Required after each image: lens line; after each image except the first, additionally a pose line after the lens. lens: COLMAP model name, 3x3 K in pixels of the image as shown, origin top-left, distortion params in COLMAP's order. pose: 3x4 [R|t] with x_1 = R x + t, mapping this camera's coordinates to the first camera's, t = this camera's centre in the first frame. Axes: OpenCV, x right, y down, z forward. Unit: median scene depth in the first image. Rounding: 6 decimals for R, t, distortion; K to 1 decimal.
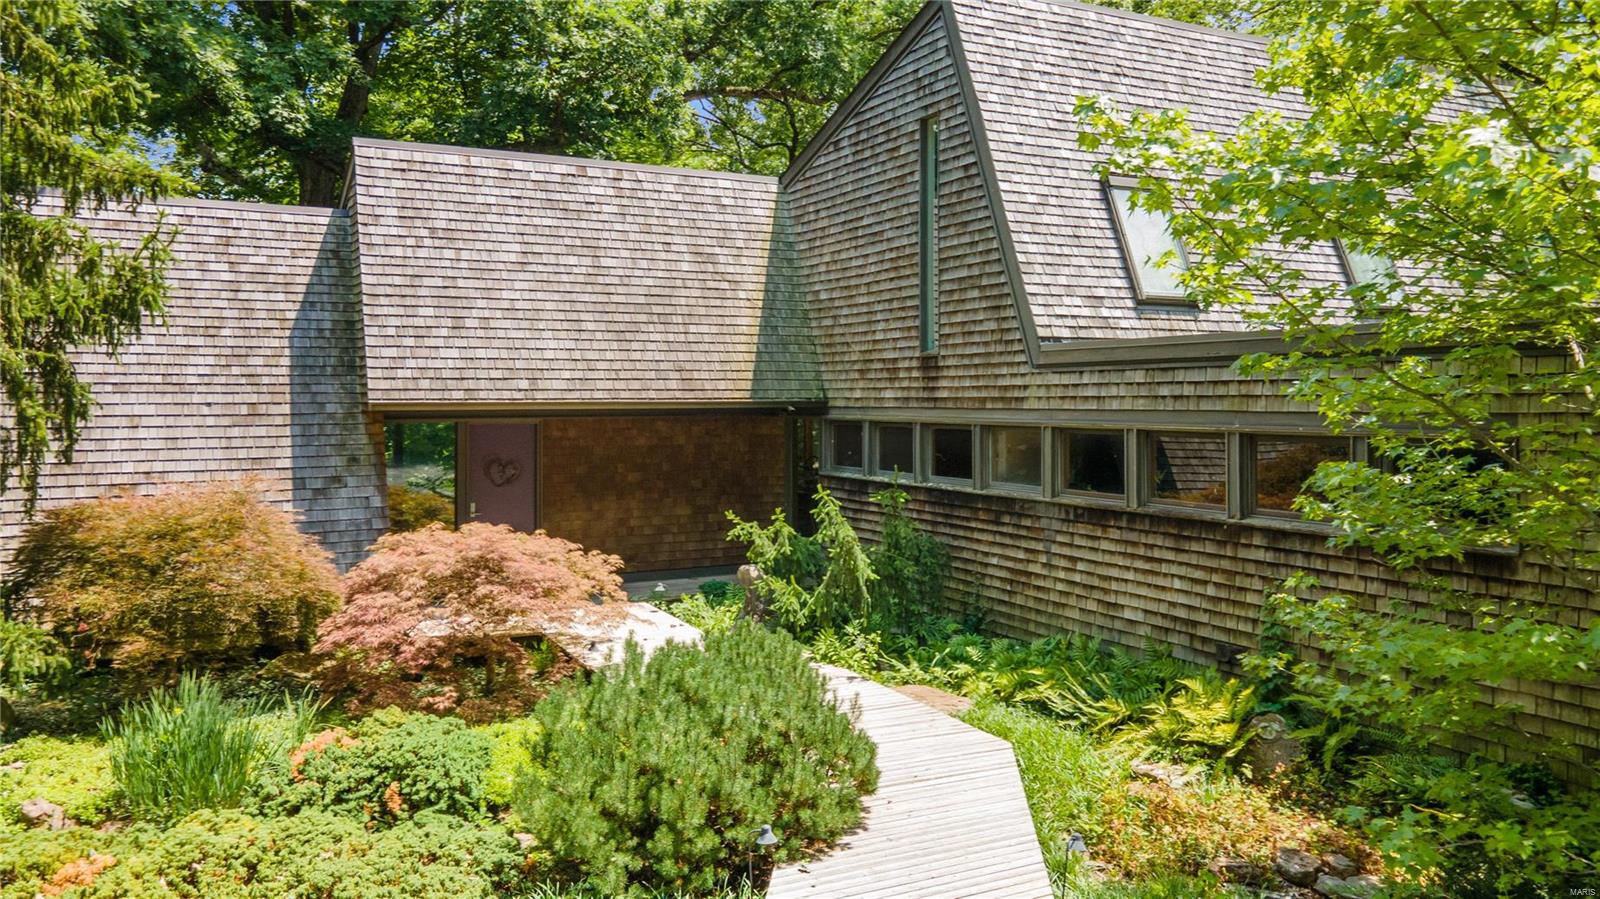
lens RADIAL K [[1221.0, 0, 800.1], [0, 1221.0, 454.7], [0, 0, 1]] dist [0.009255, 0.035220]
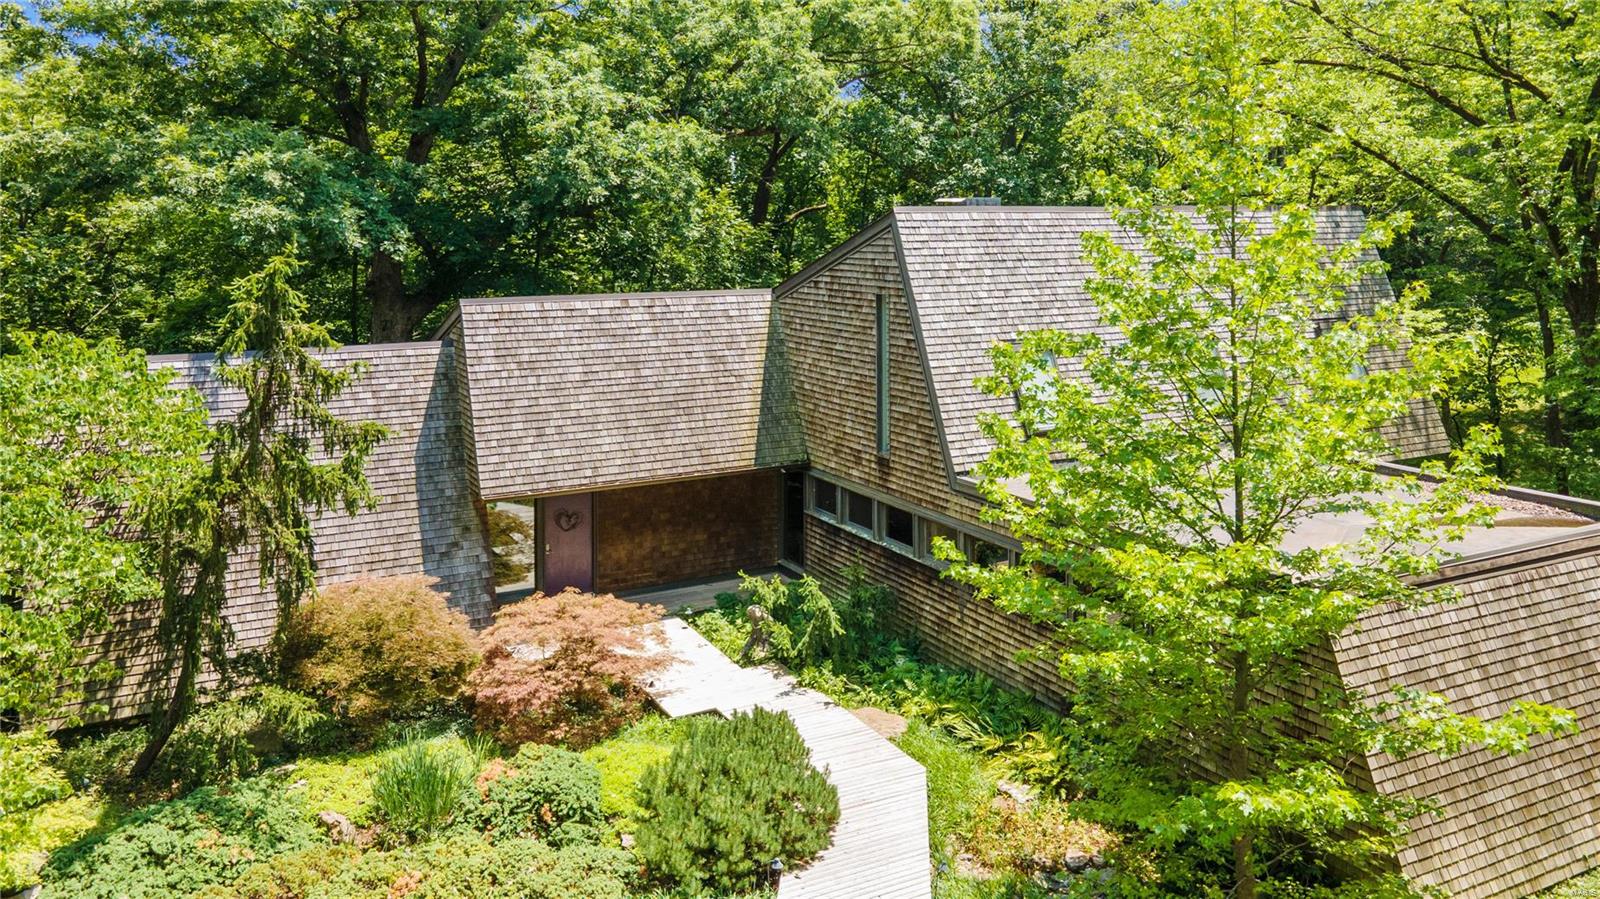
lens RADIAL K [[1221.0, 0, 802.8], [0, 1221.0, 439.0], [0, 0, 1]] dist [0.009255, 0.035220]
pose [[0.999870, -0.006108, 0.014914, -0.006764], [0.004328, 0.993167, 0.116624, -0.290843], [-0.015525, -0.116544, 0.993064, -0.411248]]
